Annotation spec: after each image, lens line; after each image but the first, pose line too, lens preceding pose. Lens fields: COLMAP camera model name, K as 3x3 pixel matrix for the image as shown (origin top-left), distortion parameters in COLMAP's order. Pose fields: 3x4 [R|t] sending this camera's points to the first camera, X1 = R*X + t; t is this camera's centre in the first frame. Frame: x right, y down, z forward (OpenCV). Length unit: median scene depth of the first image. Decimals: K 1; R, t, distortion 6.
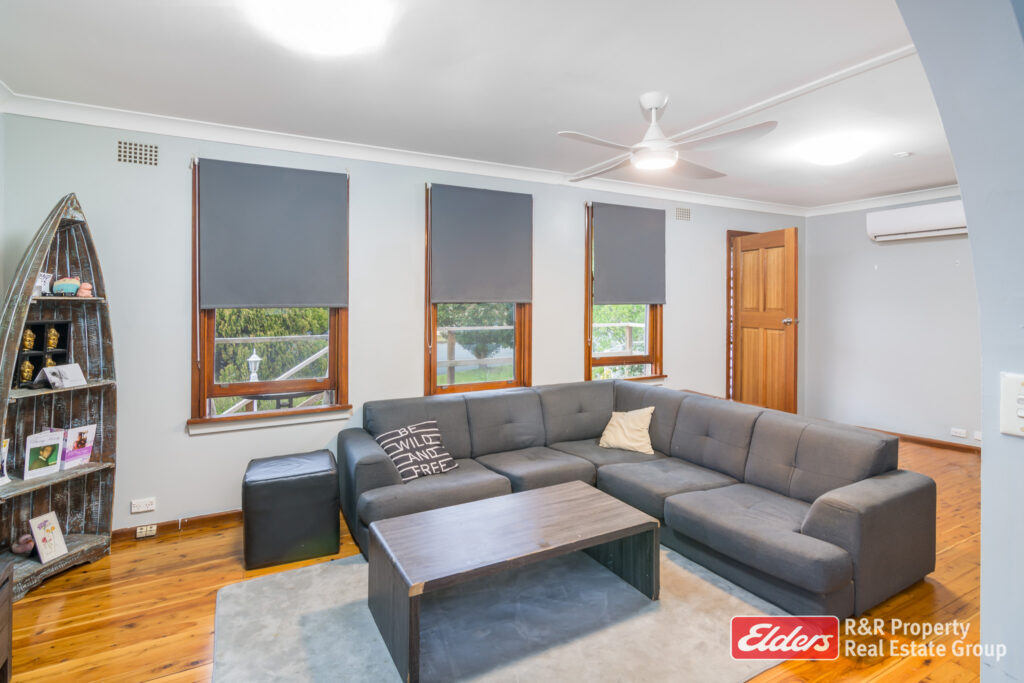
lens RADIAL K [[517.2, 0, 515.3], [0, 517.2, 318.7], [0, 0, 1]] dist [-0.002986, -0.000431]
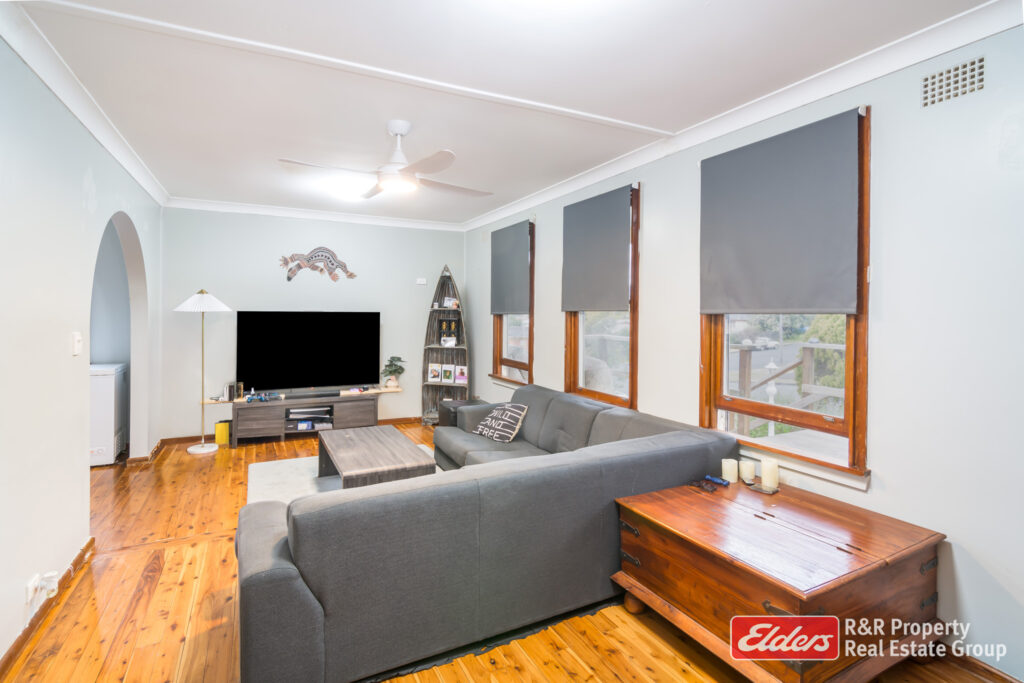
lens RADIAL K [[517.2, 0, 515.3], [0, 517.2, 318.7], [0, 0, 1]] dist [-0.002986, -0.000431]
pose [[-0.055202, 0.003705, -0.998468, 1.387628], [-0.043263, 0.999045, 0.006099, -0.021173], [0.997537, 0.043534, -0.054989, 1.340584]]
